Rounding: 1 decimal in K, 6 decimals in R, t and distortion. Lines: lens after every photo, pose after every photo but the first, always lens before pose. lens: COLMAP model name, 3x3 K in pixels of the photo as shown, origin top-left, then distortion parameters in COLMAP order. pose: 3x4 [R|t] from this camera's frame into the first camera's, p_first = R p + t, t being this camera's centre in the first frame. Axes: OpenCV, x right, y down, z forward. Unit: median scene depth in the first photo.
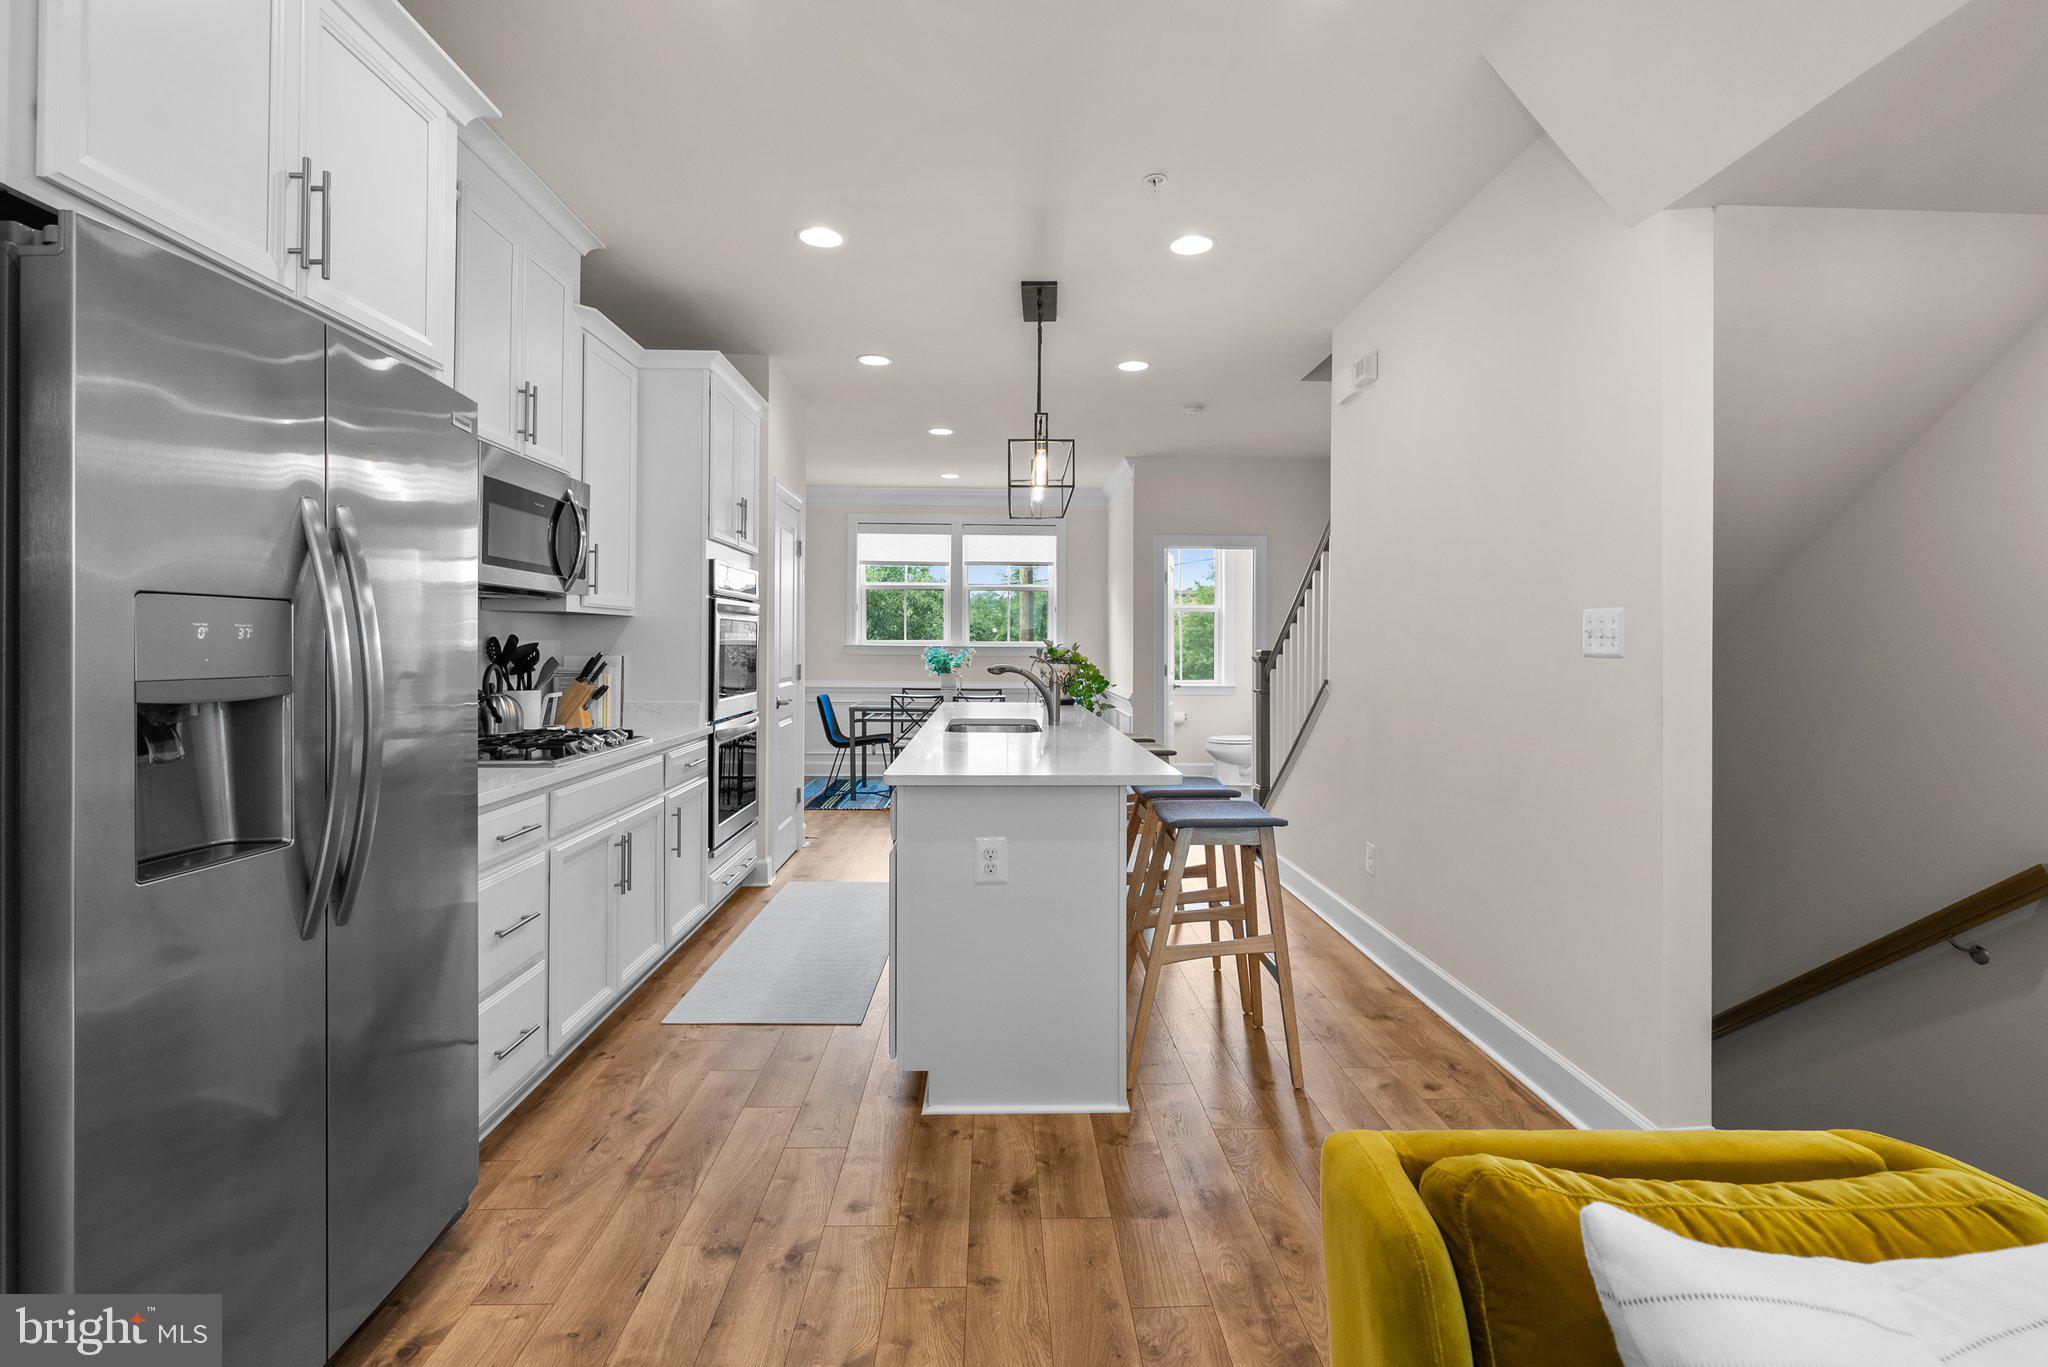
lens RADIAL K [[955.9, 0, 1000.3], [0, 955.9, 642.8], [0, 0, 1]] dist [-0.001114, 0.000122]
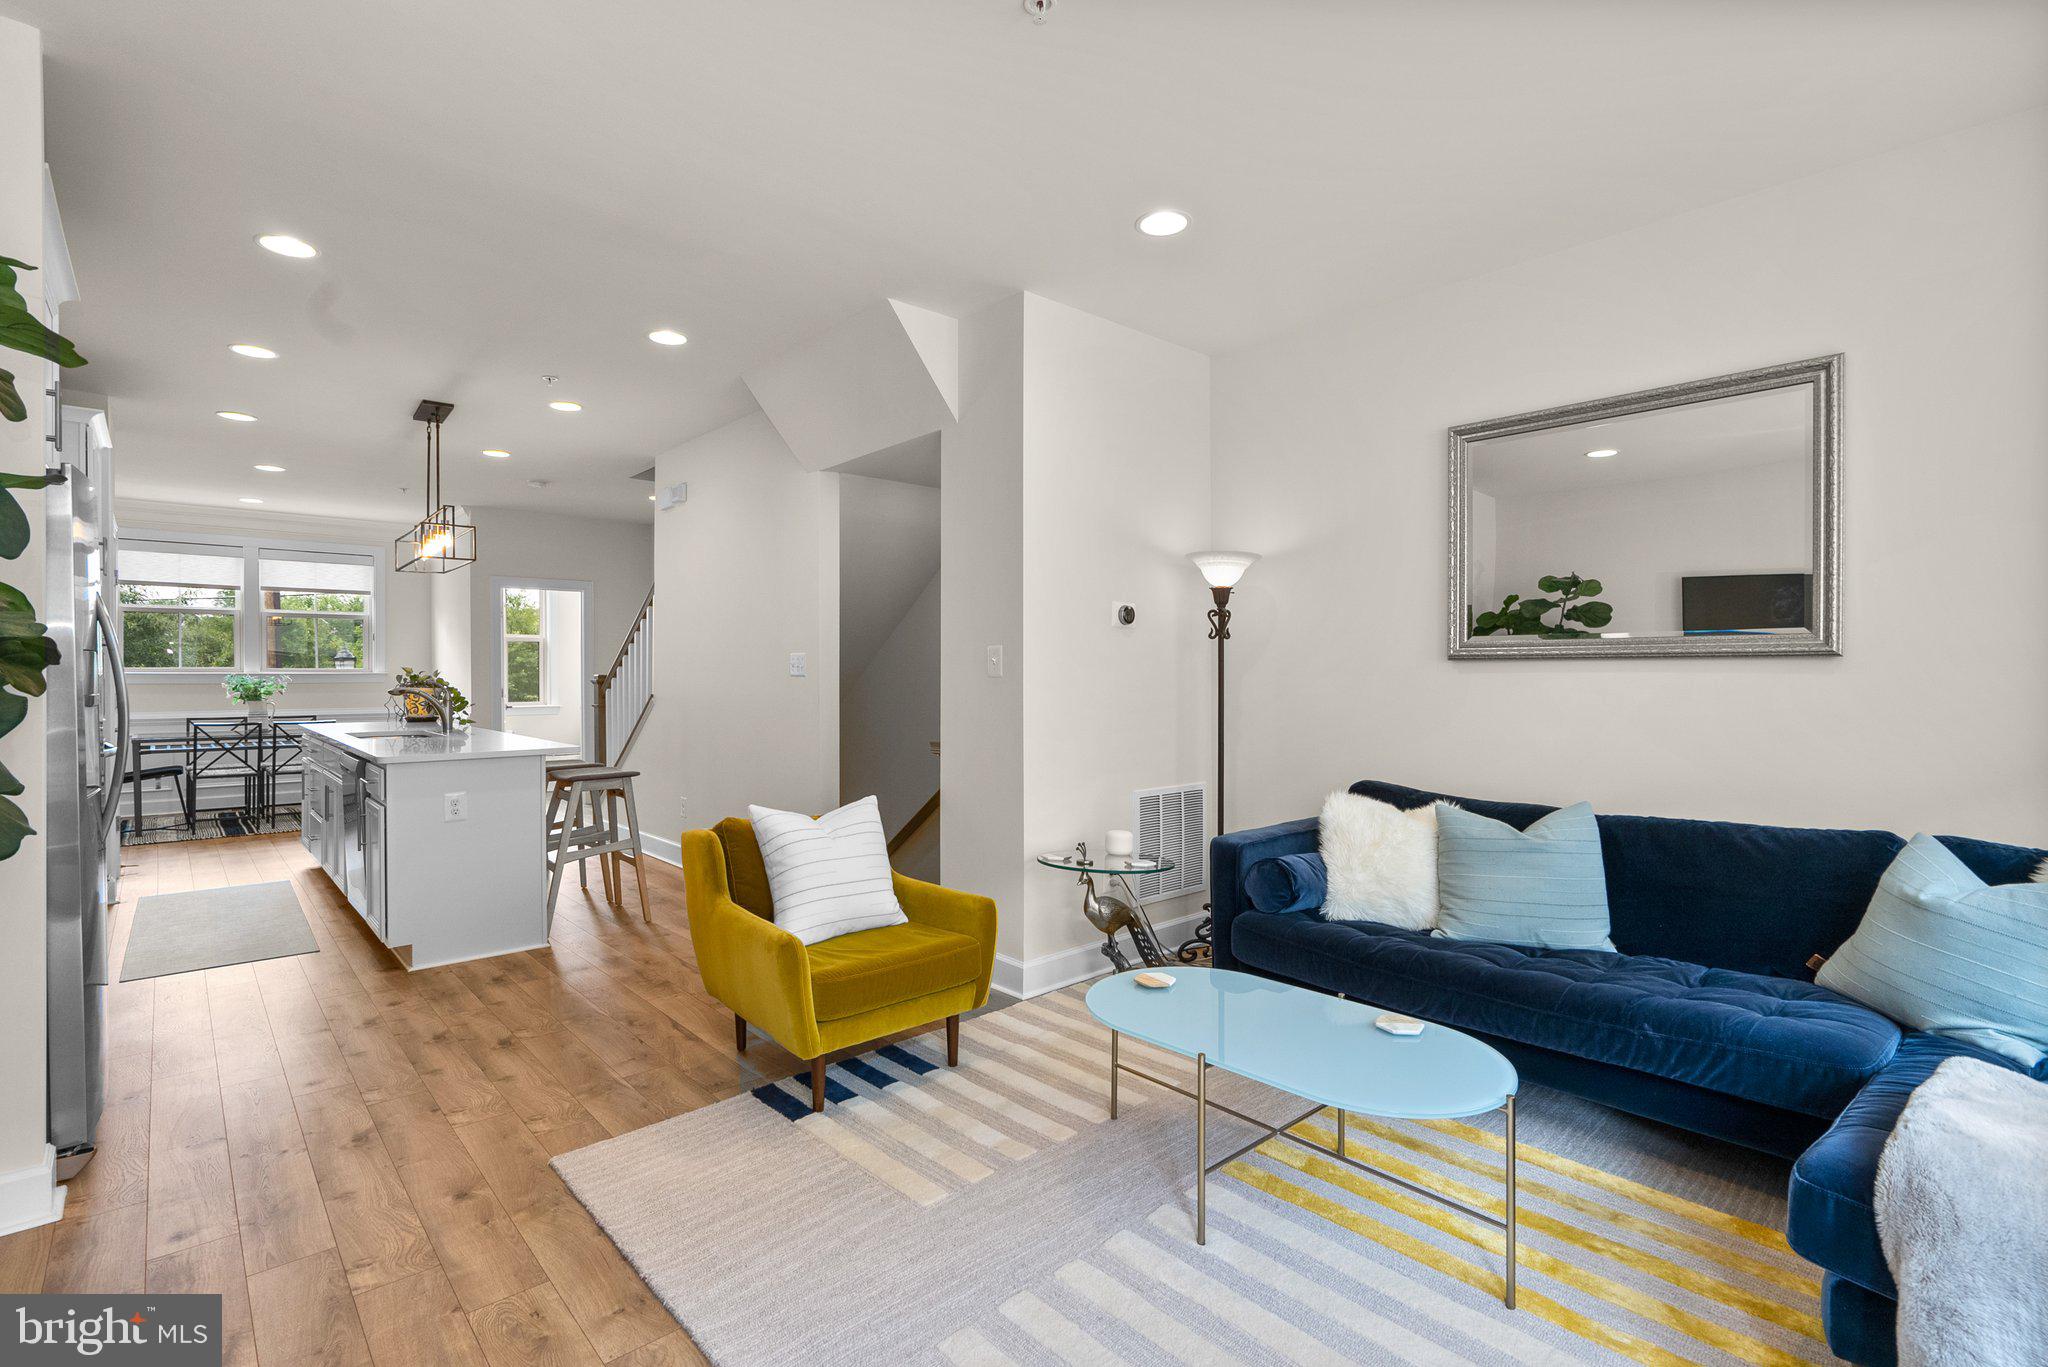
lens RADIAL K [[943.4, 0, 1017.6], [0, 943.4, 677.2], [0, 0, 1]] dist [0.001076, 0.000766]
pose [[0.749408, -0.010618, 0.662024, -0.223300], [0.003580, 0.999922, 0.011986, -0.003461], [-0.662099, -0.006612, 0.749387, -0.518947]]
